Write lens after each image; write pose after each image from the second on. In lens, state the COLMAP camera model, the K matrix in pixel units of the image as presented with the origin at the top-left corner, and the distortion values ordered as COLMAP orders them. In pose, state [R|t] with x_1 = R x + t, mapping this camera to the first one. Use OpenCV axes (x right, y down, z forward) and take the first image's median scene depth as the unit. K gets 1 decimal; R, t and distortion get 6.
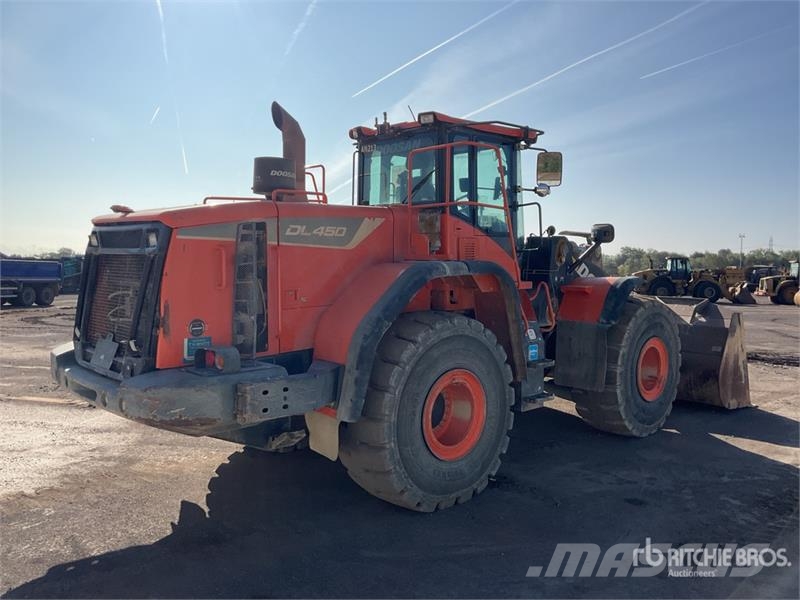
lens RADIAL K [[659.7, 0, 402.1], [0, 659.7, 304.9], [0, 0, 1]] dist [0.033016, -0.063593]
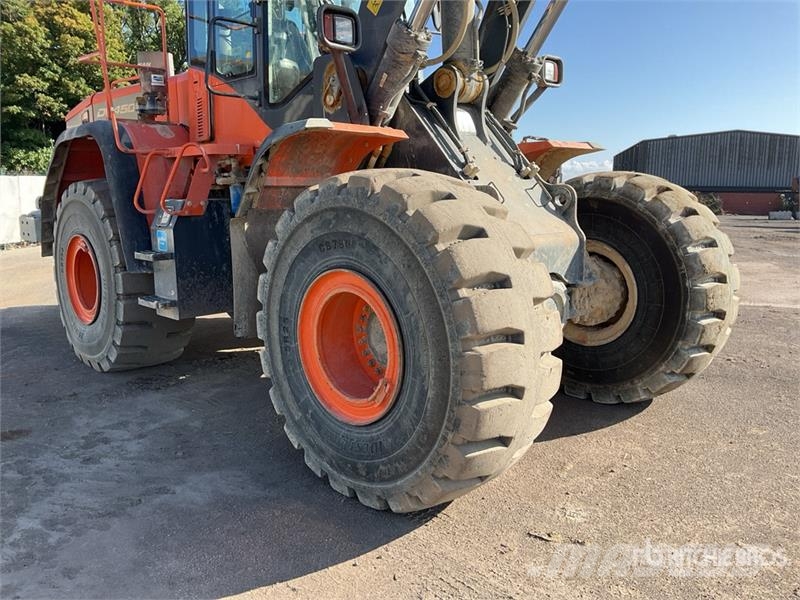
lens RADIAL K [[651.1, 0, 402.8], [0, 651.1, 314.2], [0, 0, 1]] dist [0.135249, -0.219760]
pose [[0.043795, 0.189203, -0.980961, 0.928055], [-0.056564, 0.980797, 0.186646, -0.001531], [0.997438, 0.047313, 0.053657, 1.195990]]
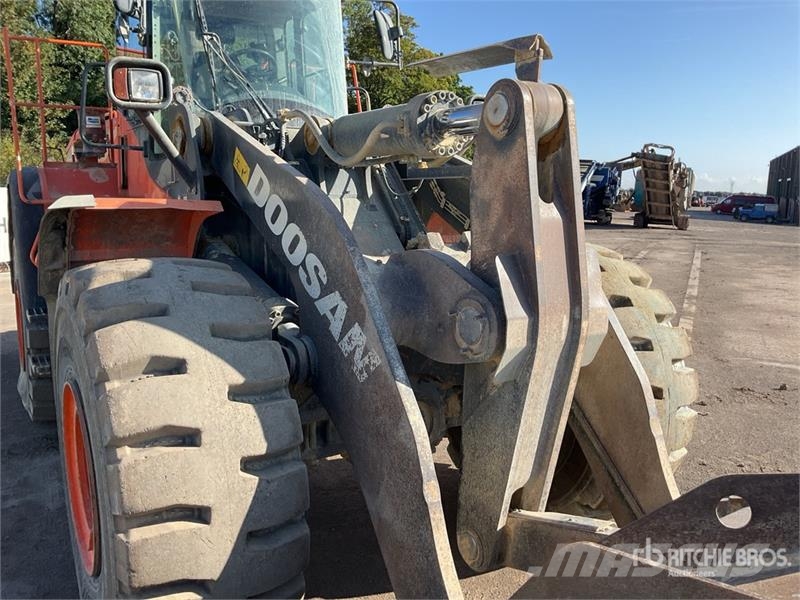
lens RADIAL K [[659.7, 0, 402.1], [0, 659.7, 304.9], [0, 0, 1]] dist [0.033016, -0.063593]
pose [[-0.162571, 0.171911, -0.971605, 0.792083], [-0.069859, 0.980229, 0.185126, -0.074991], [0.984221, 0.097971, -0.147348, 1.423118]]
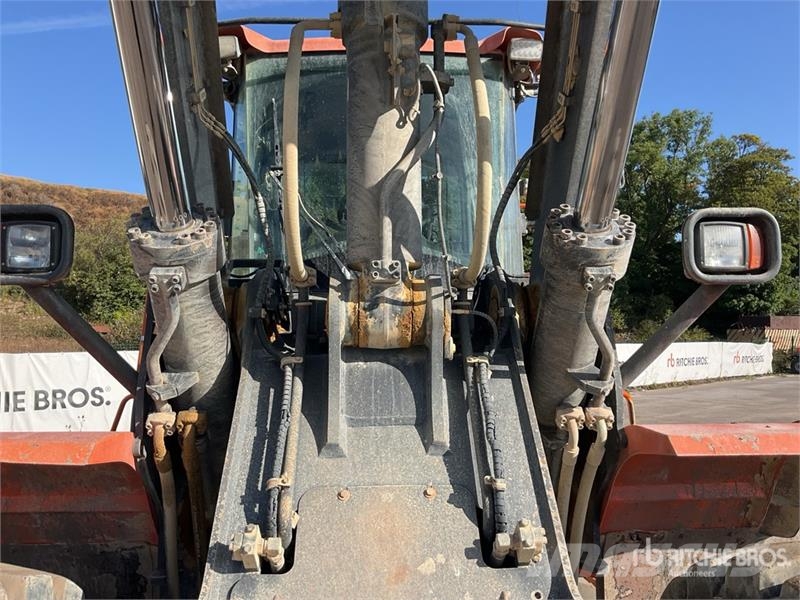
lens RADIAL K [[655.3, 0, 396.9], [0, 655.3, 300.2], [0, 0, 1]] dist [0.126398, -0.237366]
pose [[-0.642154, -0.038513, -0.765608, 0.463858], [-0.042577, 0.998987, -0.014541, -0.106210], [0.765393, 0.023260, -0.643143, 1.466329]]
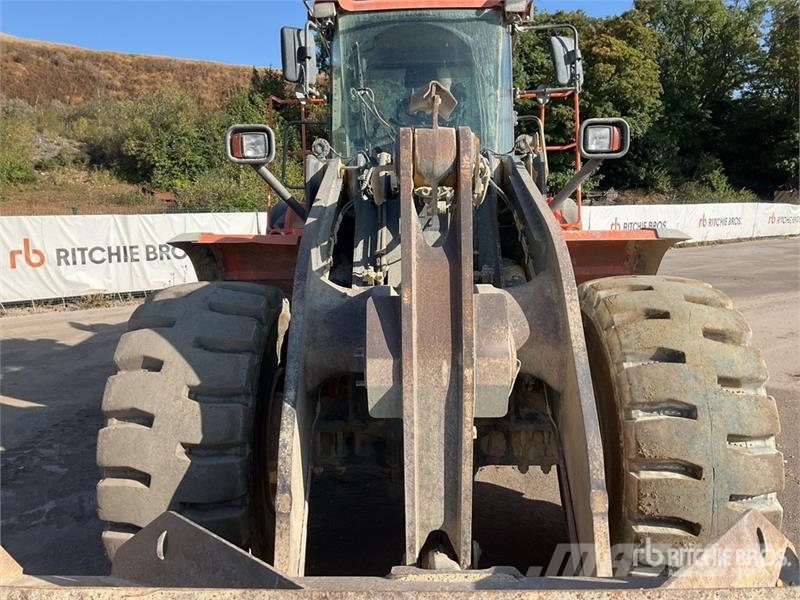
lens RADIAL K [[659.7, 0, 402.1], [0, 659.7, 304.9], [0, 0, 1]] dist [0.033016, -0.063593]
pose [[-0.687506, 0.120748, -0.716069, 0.693506], [-0.030119, 0.980489, 0.194254, -0.105793], [0.725554, 0.155119, -0.670455, 1.672164]]
